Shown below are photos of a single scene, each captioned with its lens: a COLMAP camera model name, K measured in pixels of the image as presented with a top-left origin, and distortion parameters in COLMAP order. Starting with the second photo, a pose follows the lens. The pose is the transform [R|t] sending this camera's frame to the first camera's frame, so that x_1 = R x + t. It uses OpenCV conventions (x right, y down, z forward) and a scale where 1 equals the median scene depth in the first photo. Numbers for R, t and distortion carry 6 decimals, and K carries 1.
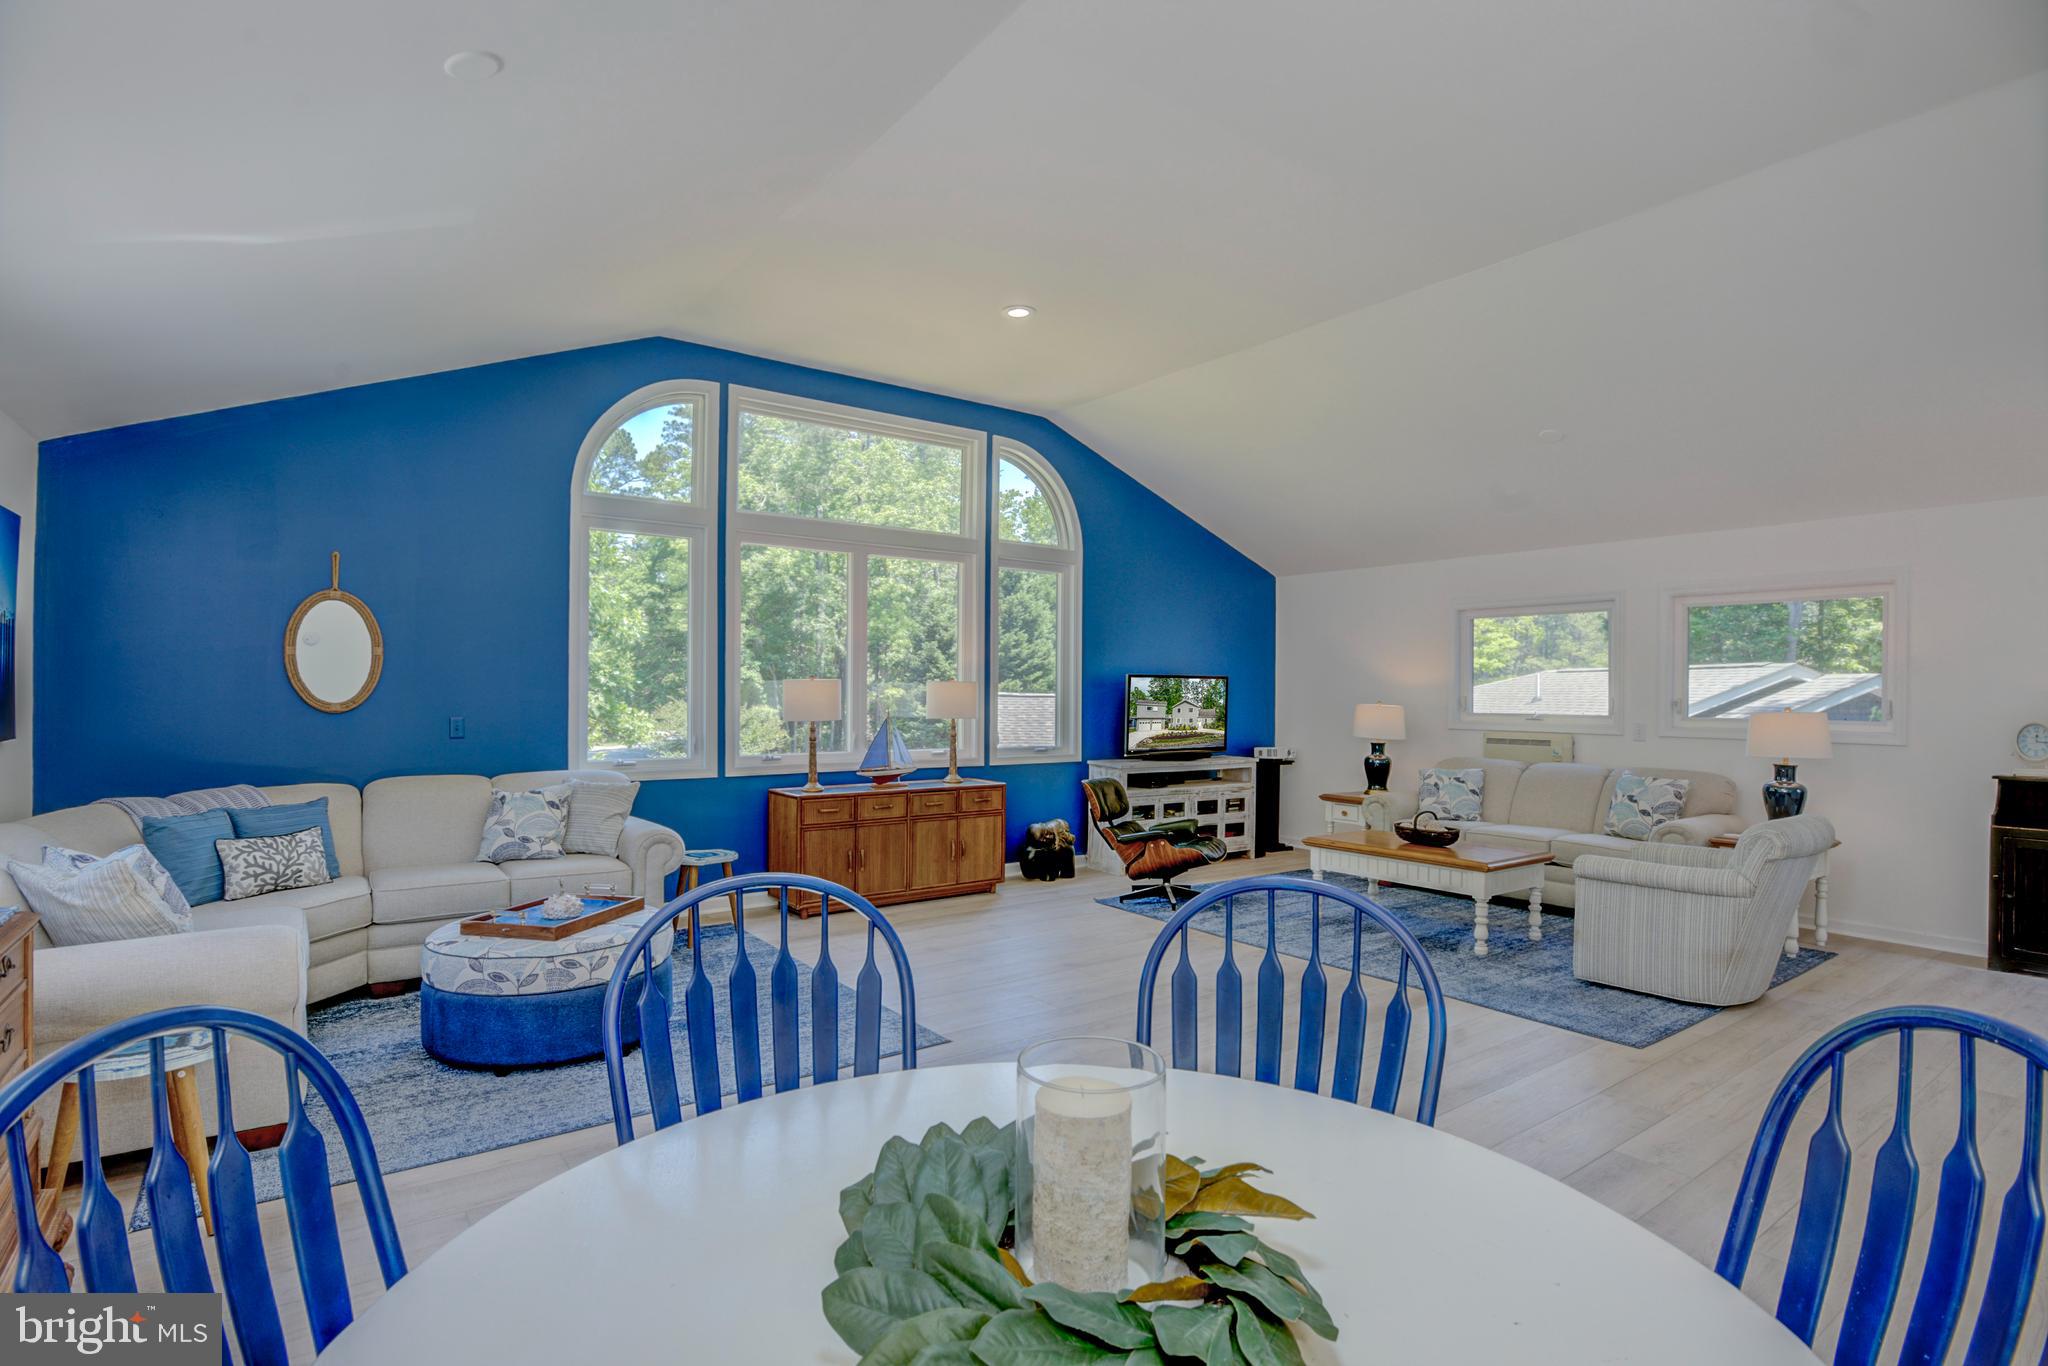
lens RADIAL K [[1009.0, 0, 1035.2], [0, 1009.0, 684.7], [0, 0, 1]] dist [-0.012599, -0.004148]
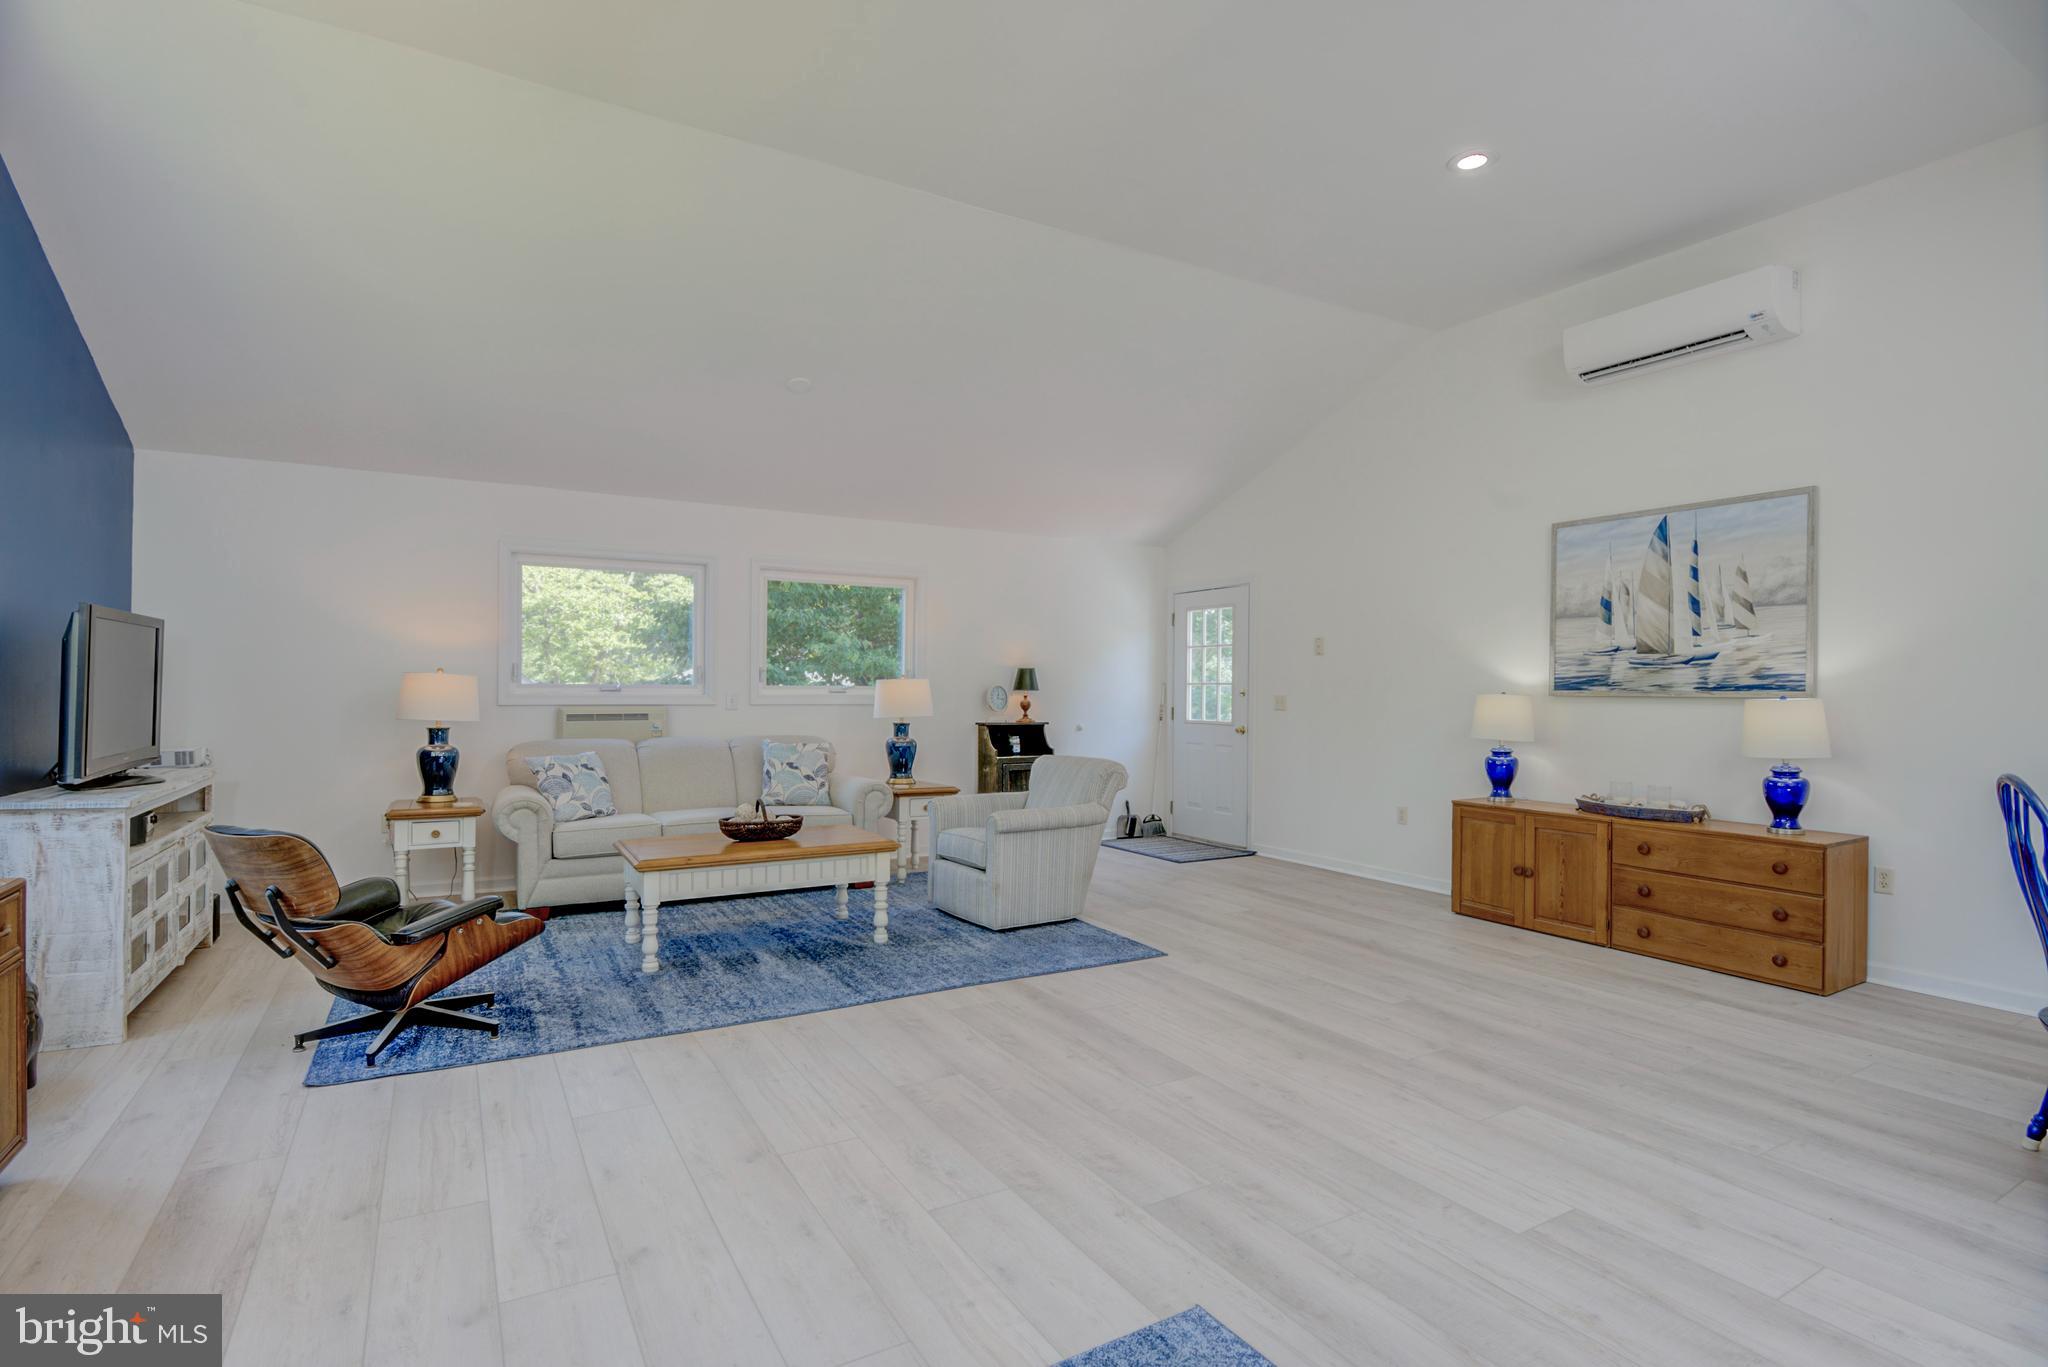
lens RADIAL K [[1009.0, 0, 1030.0], [0, 1009.0, 679.3], [0, 0, 1]] dist [-0.012599, -0.004148]
pose [[0.098182, -0.001394, 0.995167, -0.335286], [-0.015554, 0.999875, 0.002935, 0.017223], [-0.995047, -0.015767, 0.098148, 0.571483]]
